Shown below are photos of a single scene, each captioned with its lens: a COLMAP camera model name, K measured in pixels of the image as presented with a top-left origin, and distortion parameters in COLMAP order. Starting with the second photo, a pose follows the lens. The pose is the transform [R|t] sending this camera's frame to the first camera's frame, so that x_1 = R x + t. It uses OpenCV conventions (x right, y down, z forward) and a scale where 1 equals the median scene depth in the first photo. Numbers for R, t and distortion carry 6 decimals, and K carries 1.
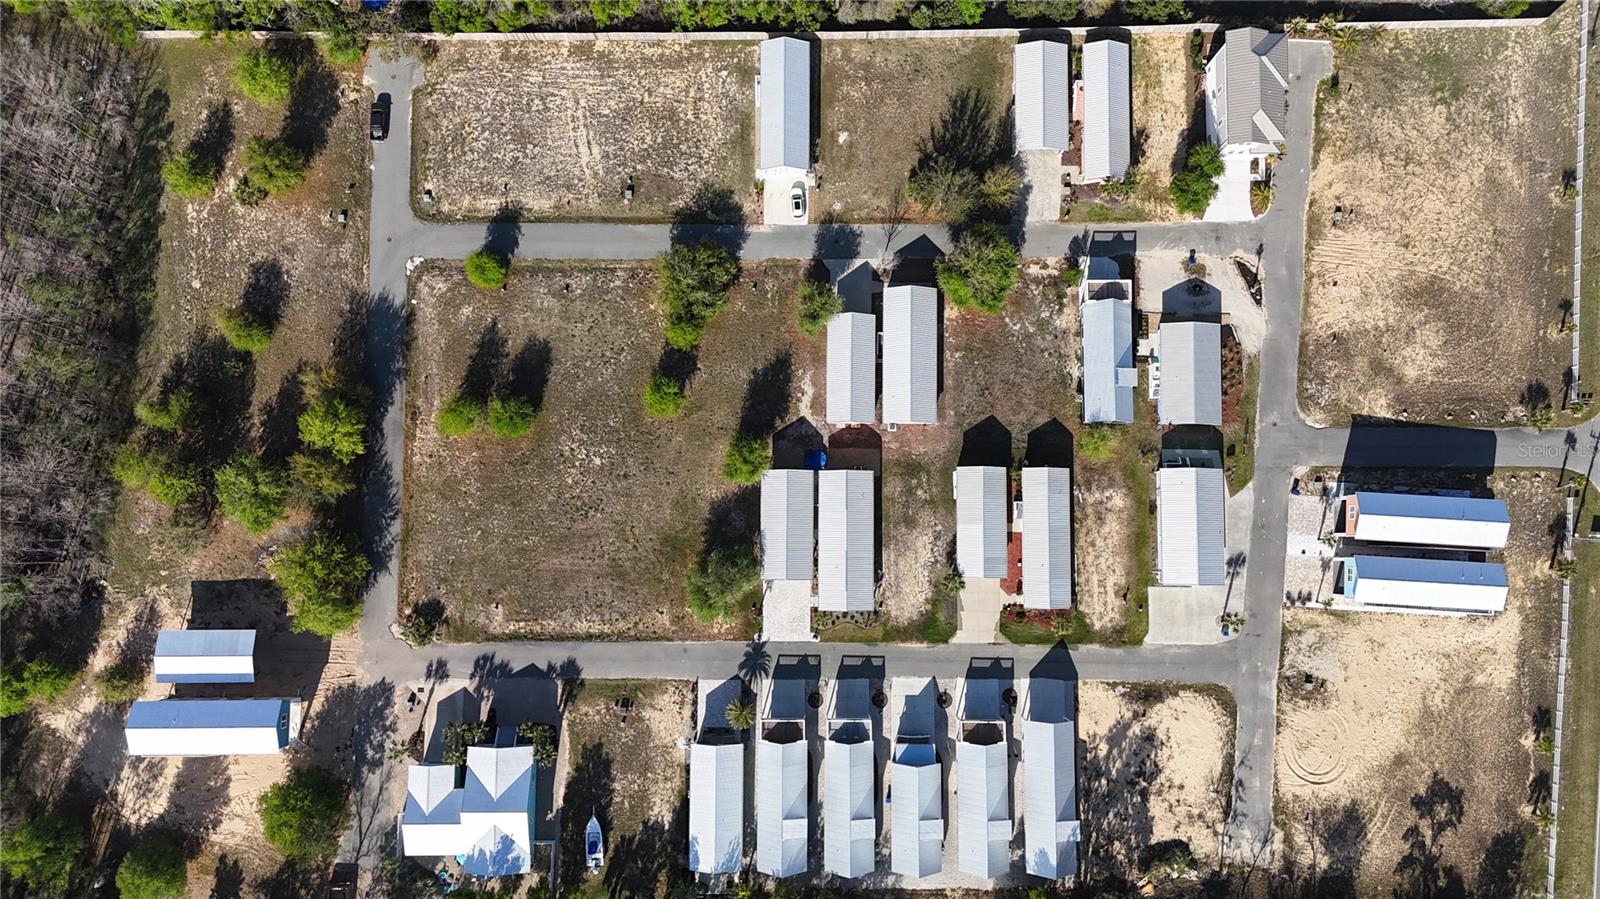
lens RADIAL K [[1171.1, 0, 805.4], [0, 1171.1, 453.9], [0, 0, 1]] dist [0.080519, -0.079244]
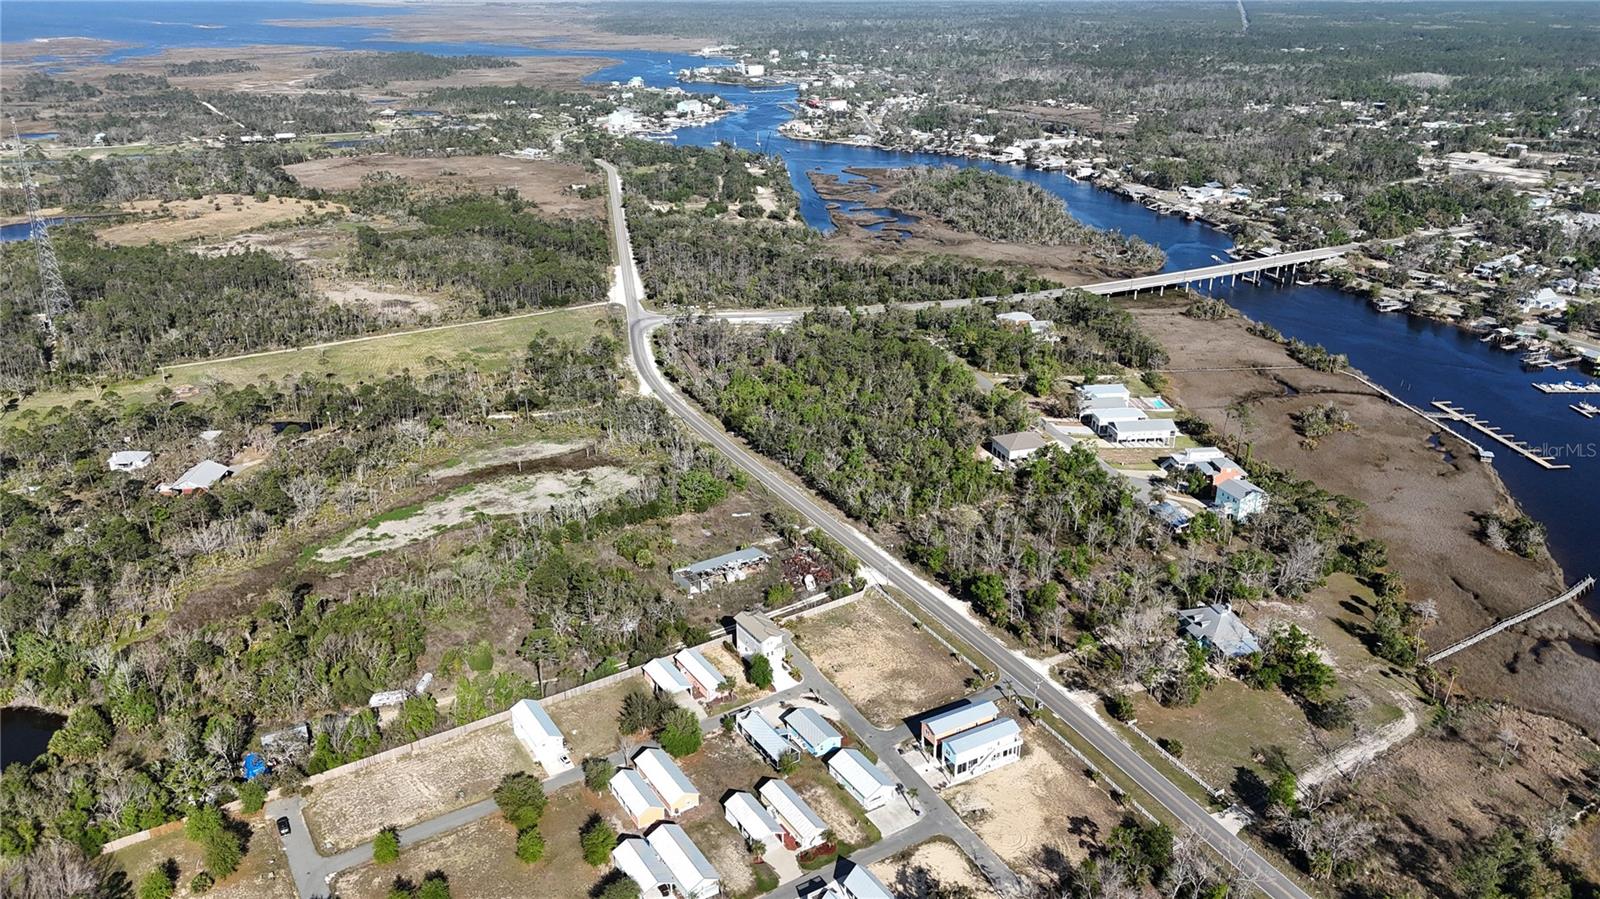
lens RADIAL K [[1171.1, 0, 805.4], [0, 1171.1, 453.9], [0, 0, 1]] dist [0.080519, -0.079244]
pose [[0.839475, -0.198742, 0.505750, -0.492635], [0.540857, 0.395496, -0.742332, 1.068162], [-0.052490, 0.896707, 0.439500, -0.143220]]
